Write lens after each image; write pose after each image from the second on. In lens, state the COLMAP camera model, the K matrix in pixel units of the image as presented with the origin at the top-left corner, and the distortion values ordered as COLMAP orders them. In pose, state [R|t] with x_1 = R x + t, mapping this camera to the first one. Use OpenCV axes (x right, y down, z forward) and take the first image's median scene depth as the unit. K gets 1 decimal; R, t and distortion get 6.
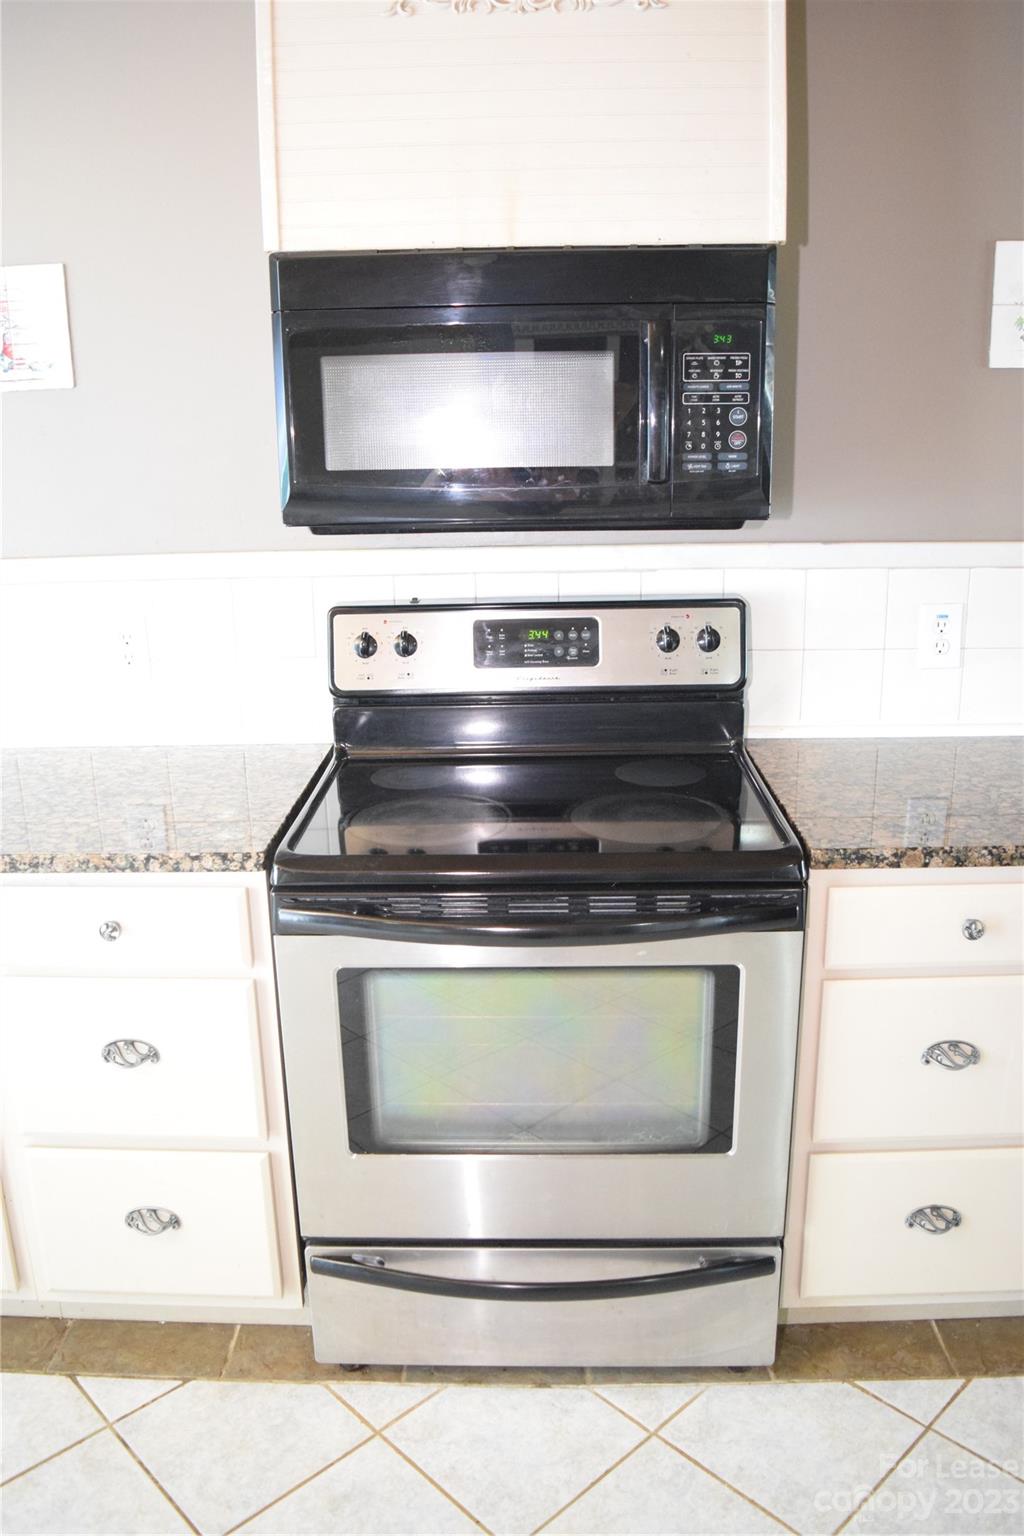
lens RADIAL K [[1217.7, 0, 512.2], [0, 1217.7, 766.8], [0, 0, 1]] dist [-0.087198, -0.013983]
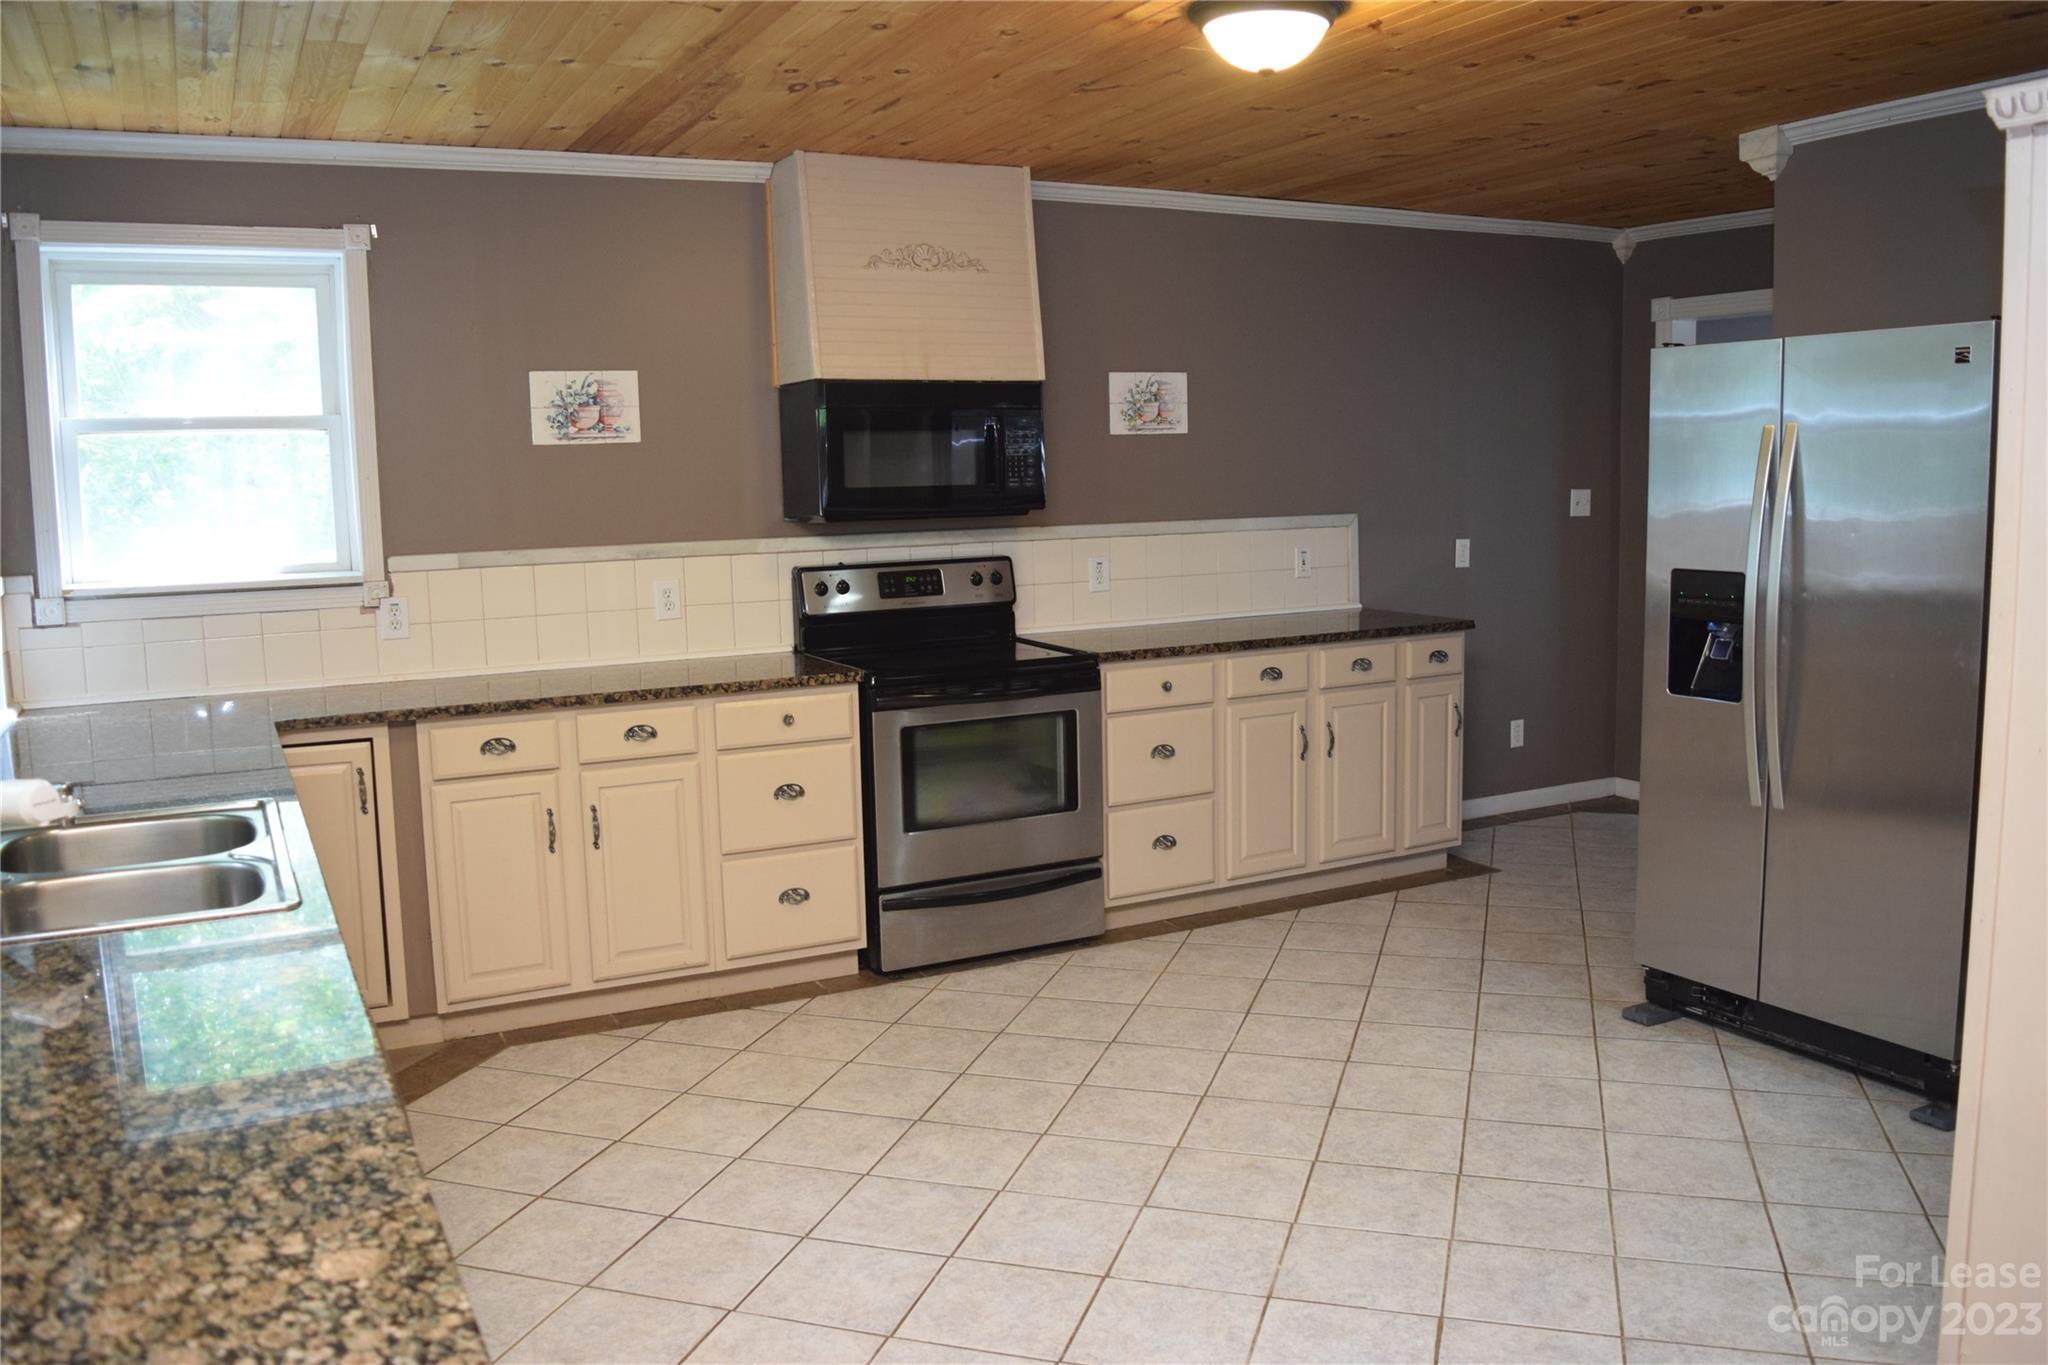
lens RADIAL K [[1623.6, 0, 1019.5], [0, 1623.6, 675.5], [0, 0, 1]] dist [-0.087198, -0.013983]
pose [[0.873898, -0.060991, 0.482269, -1.017738], [0.136001, 0.983155, -0.122104, 0.351271], [-0.466698, 0.172296, 0.867472, -1.151484]]
